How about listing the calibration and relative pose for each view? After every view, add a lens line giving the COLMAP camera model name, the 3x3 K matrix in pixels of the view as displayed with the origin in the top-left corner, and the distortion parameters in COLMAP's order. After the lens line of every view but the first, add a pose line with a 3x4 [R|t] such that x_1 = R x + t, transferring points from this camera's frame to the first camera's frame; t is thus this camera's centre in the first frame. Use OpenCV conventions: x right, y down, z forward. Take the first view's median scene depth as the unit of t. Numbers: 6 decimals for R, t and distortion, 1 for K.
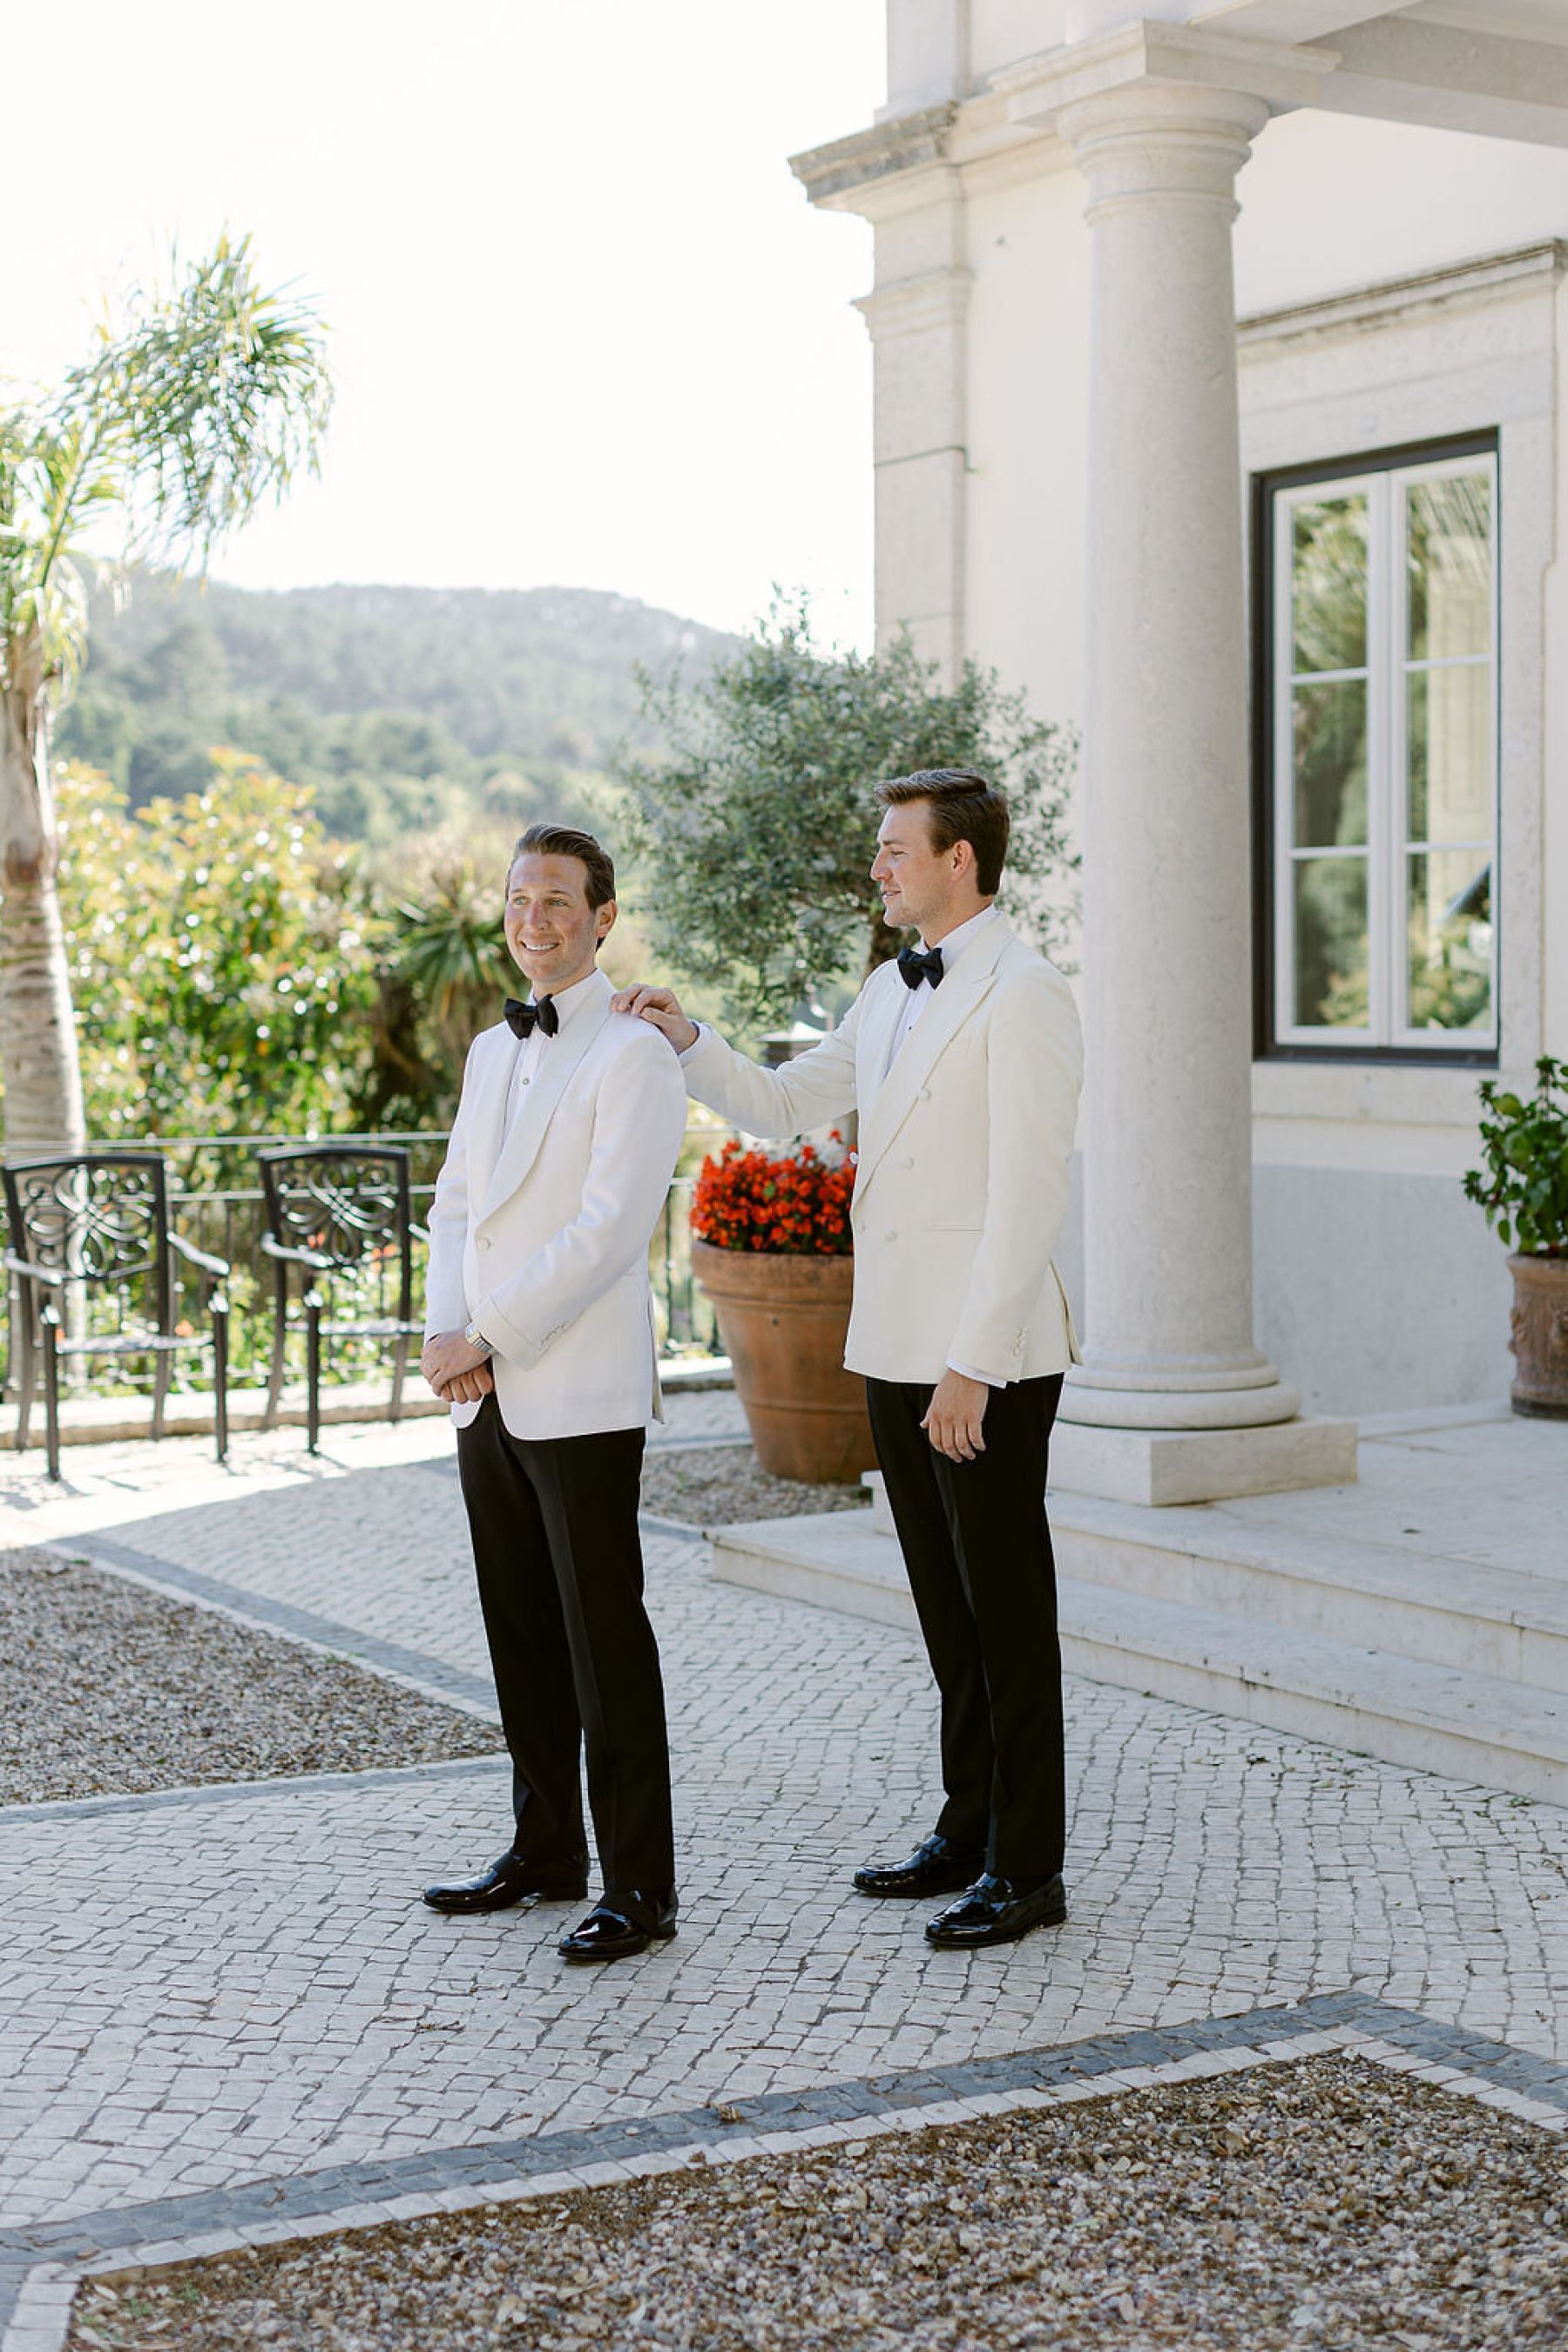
lens RADIAL K [[3579.2, 0, 455.6], [0, 3579.2, 1087.0], [0, 0, 1]] dist [-0.009003, 0.134362]
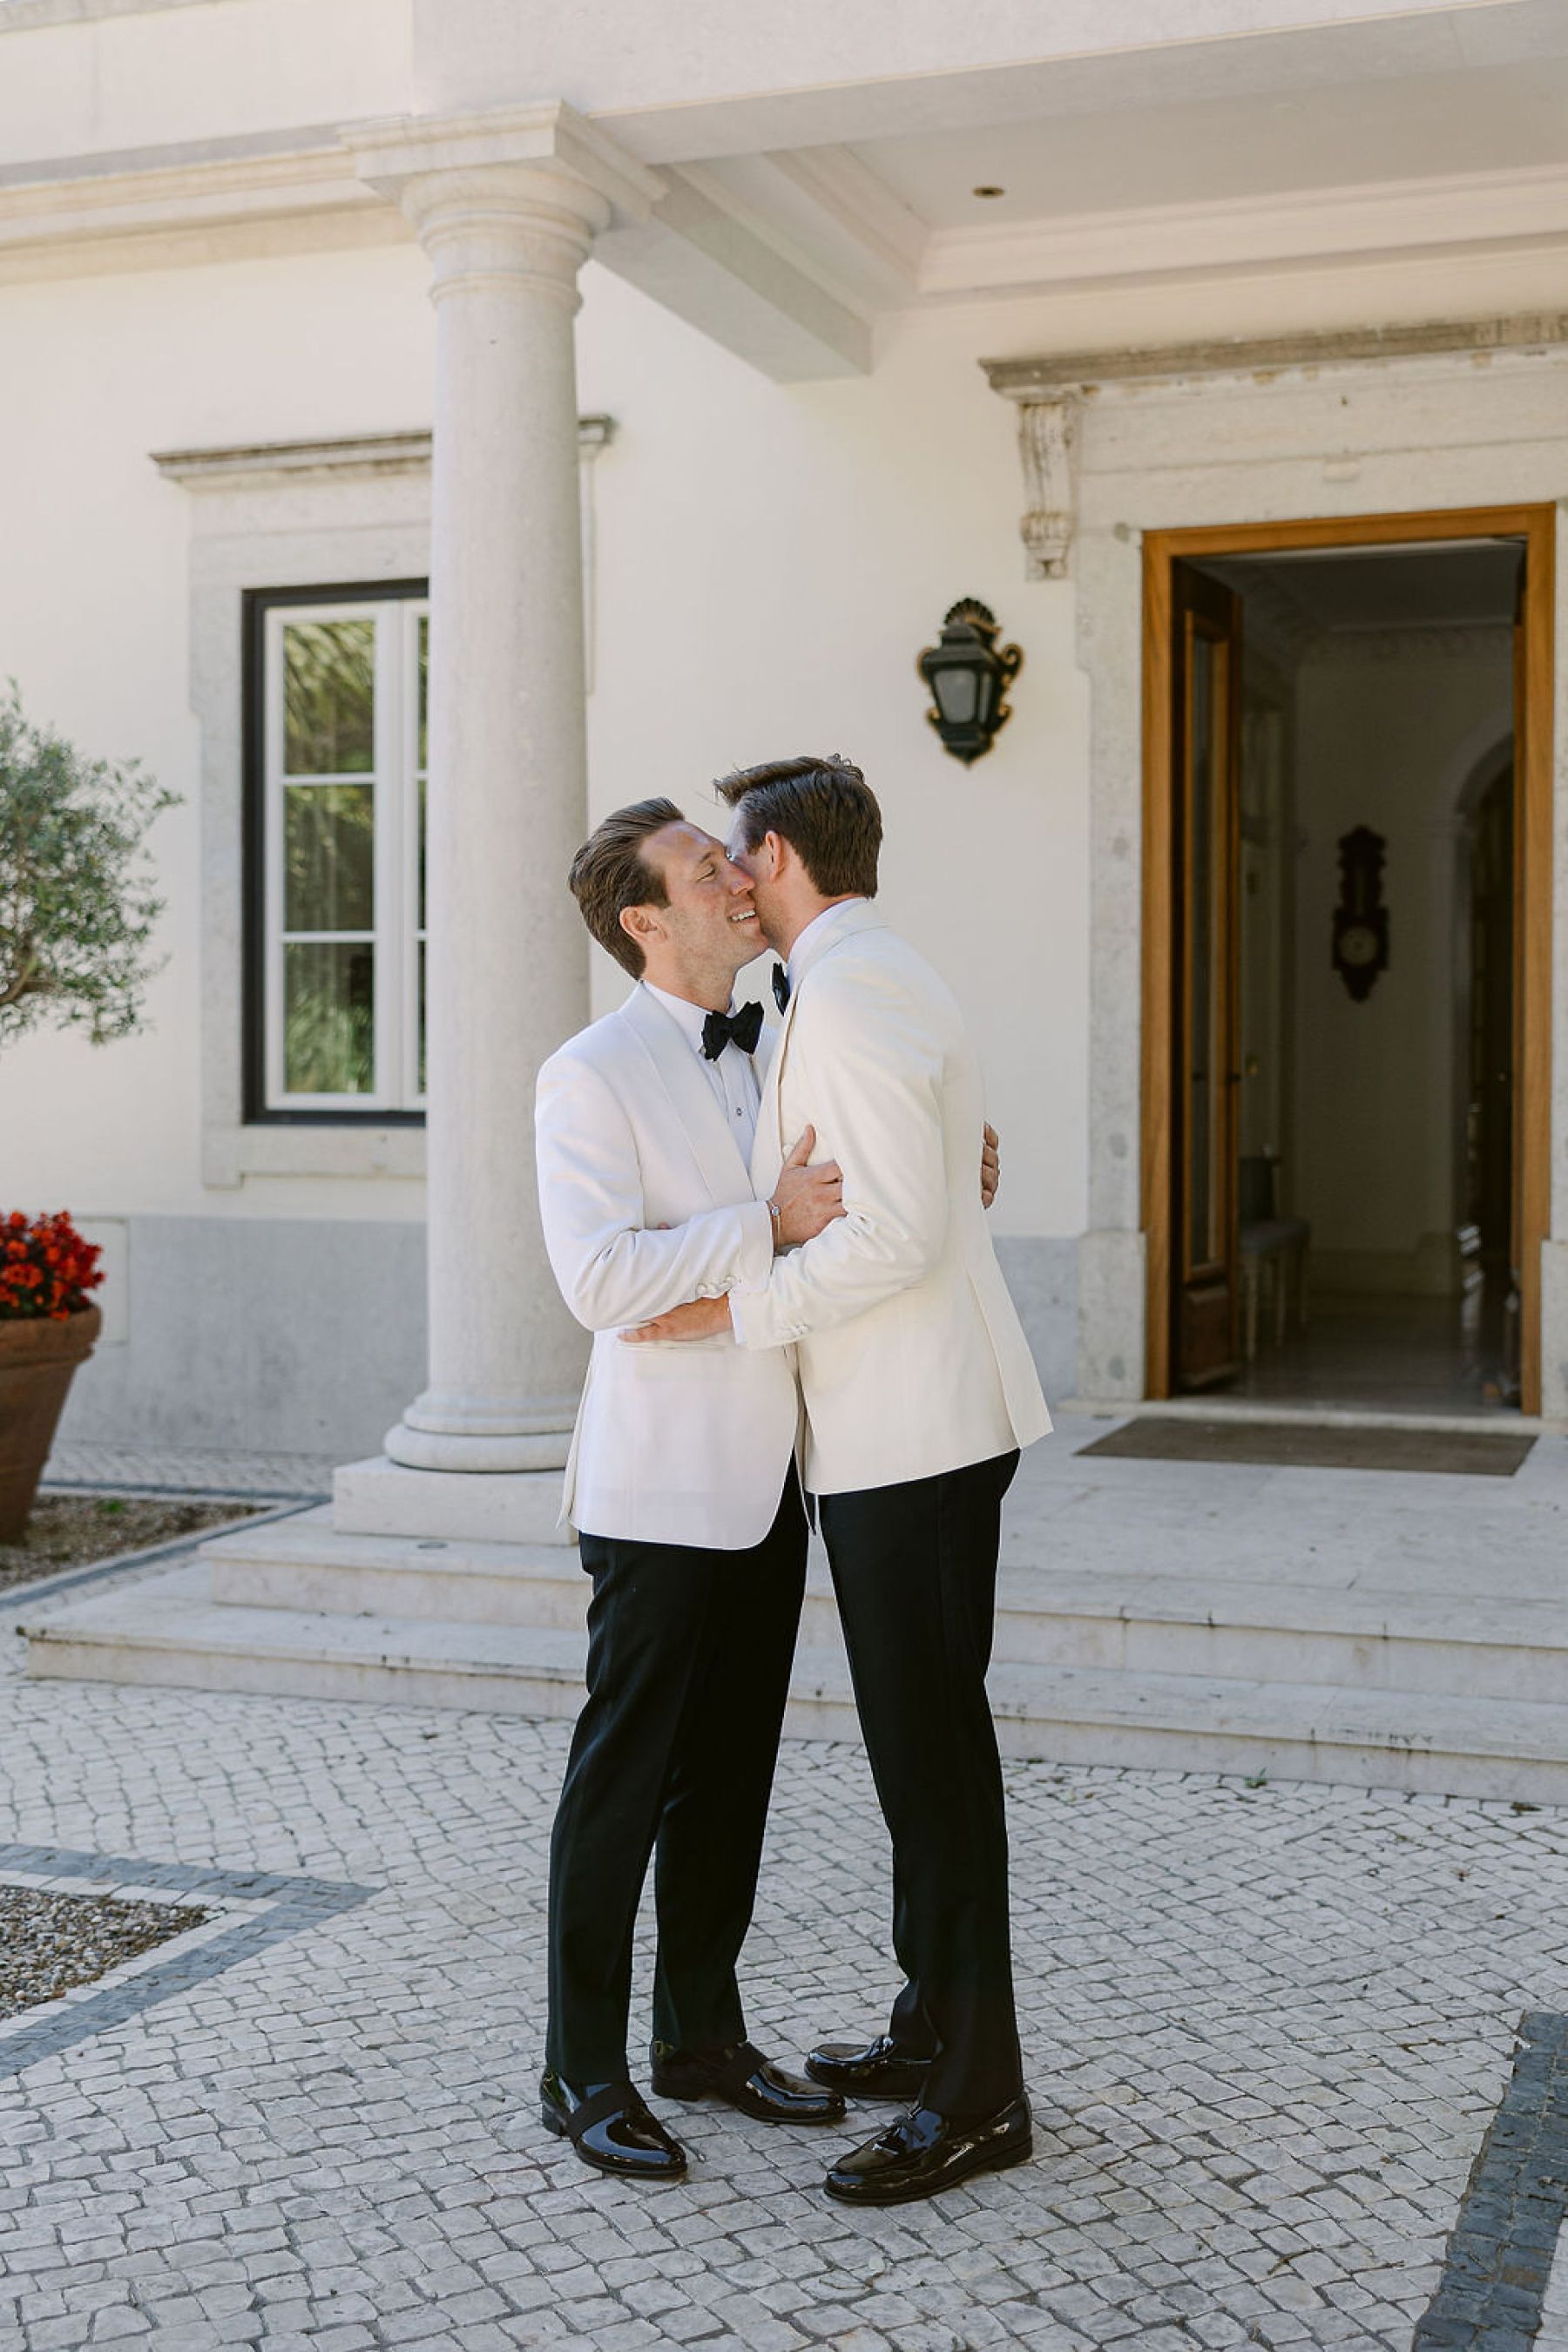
lens RADIAL K [[2607.1, 0, 958.7], [0, 2607.1, 1161.3], [0, 0, 1]] dist [-0.006726, 0.012802]
pose [[0.723641, -0.015210, 0.690009, -0.236836], [0.015419, 0.999864, 0.005870, 0.003502], [-0.690005, 0.006392, 0.723777, 0.370140]]
